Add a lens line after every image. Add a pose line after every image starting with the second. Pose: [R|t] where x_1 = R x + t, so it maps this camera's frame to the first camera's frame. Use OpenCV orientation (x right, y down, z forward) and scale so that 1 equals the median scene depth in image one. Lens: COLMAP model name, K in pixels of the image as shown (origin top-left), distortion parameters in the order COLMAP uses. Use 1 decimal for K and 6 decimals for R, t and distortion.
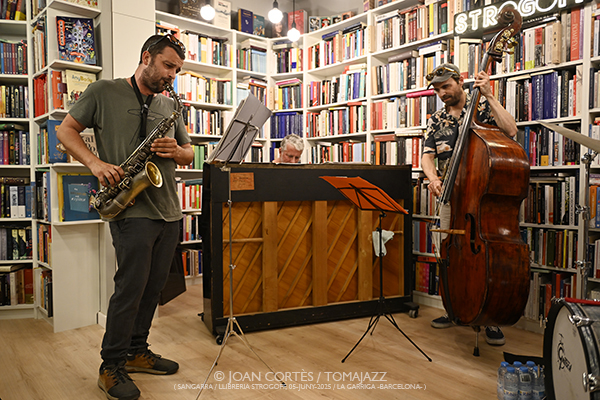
lens RADIAL K [[448.2, 0, 298.9], [0, 448.2, 199.3], [0, 0, 1]] dist [0.005740, -0.002808]
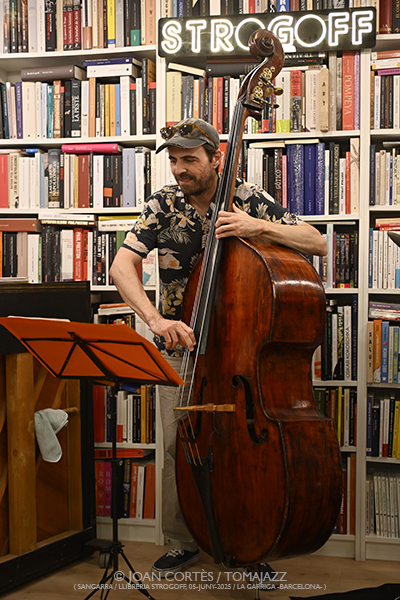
lens RADIAL K [[873.5, 0, 200.3], [0, 873.5, 300.2], [0, 0, 1]] dist [-0.005449, 0.000000]
pose [[0.802274, -0.018407, 0.596672, -0.266058], [0.023589, 0.999721, -0.000876, -0.051510], [-0.596490, 0.014778, 0.802484, 0.085328]]
